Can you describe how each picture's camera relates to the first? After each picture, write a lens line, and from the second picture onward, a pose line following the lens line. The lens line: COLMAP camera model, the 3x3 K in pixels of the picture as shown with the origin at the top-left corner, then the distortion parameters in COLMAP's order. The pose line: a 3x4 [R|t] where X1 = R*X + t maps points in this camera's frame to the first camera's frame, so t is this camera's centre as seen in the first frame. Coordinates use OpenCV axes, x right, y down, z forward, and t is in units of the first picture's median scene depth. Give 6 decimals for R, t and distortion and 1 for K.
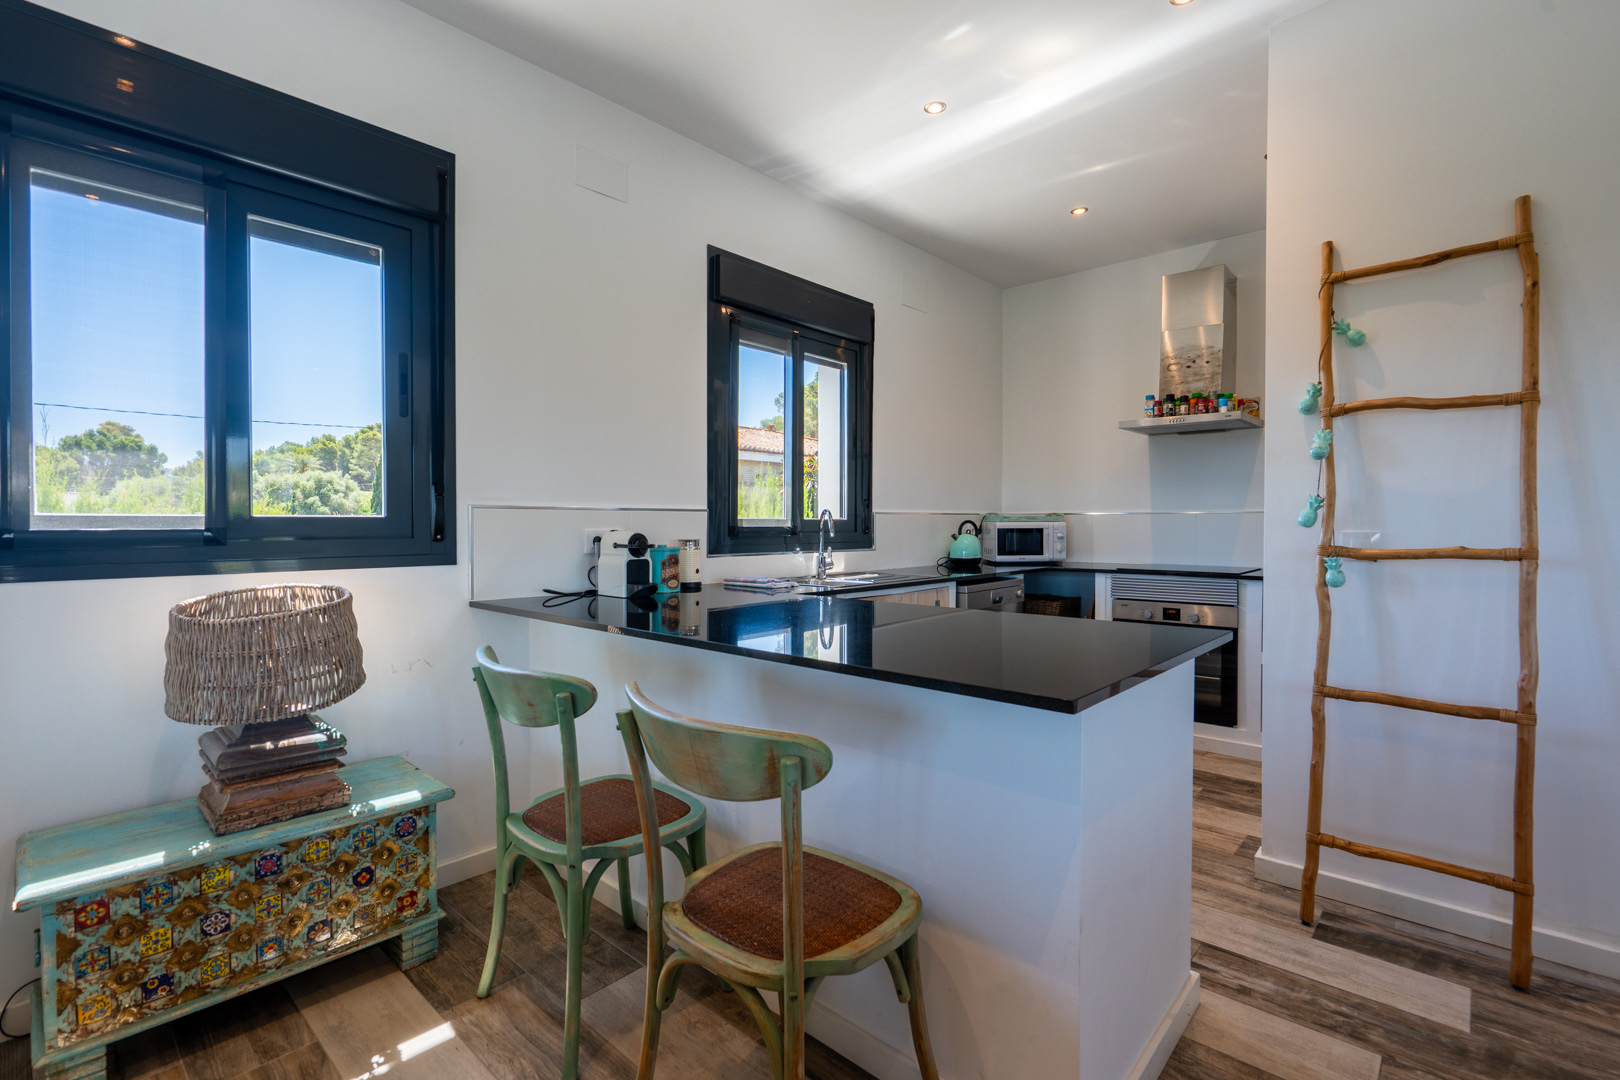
lens RADIAL K [[748.1, 0, 783.2], [0, 748.1, 533.9], [0, 0, 1]] dist [-0.000639, 0.000088]
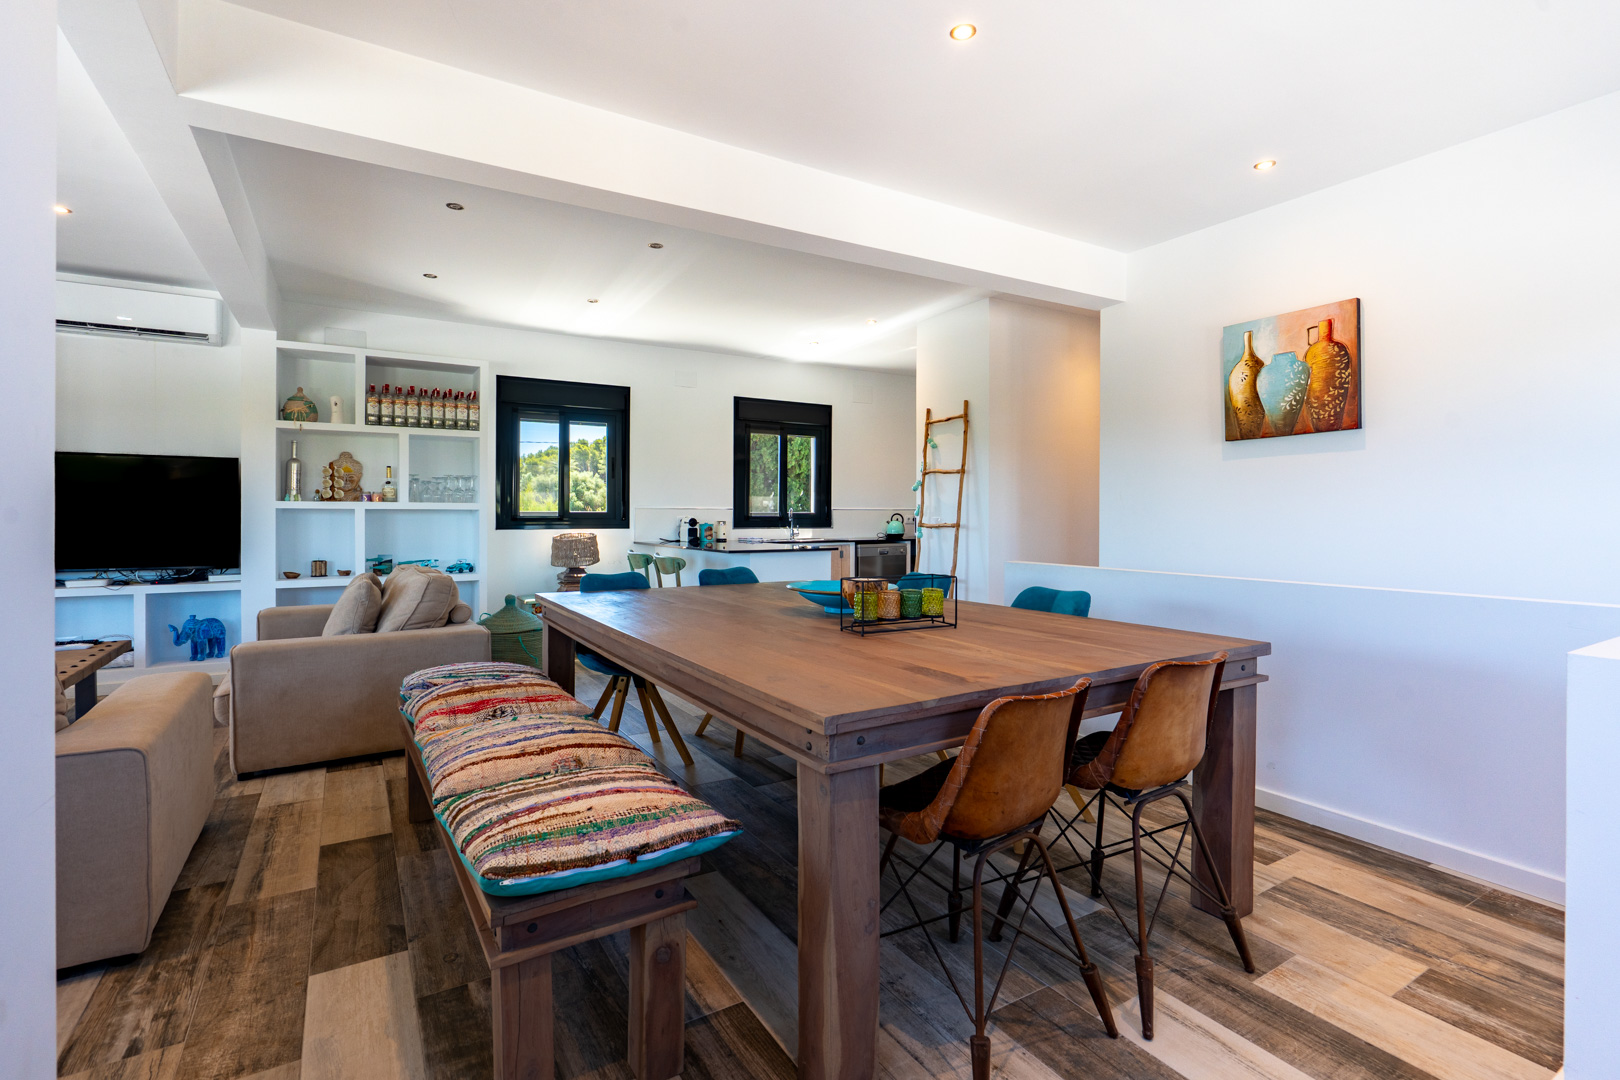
lens RADIAL K [[748.1, 0, 783.2], [0, 748.1, 533.9], [0, 0, 1]] dist [-0.000639, 0.000088]
pose [[0.960172, 0.010323, -0.279218, 0.869547], [-0.007920, 0.999921, 0.009733, 0.027465], [0.279297, -0.007134, 0.960178, -1.491098]]
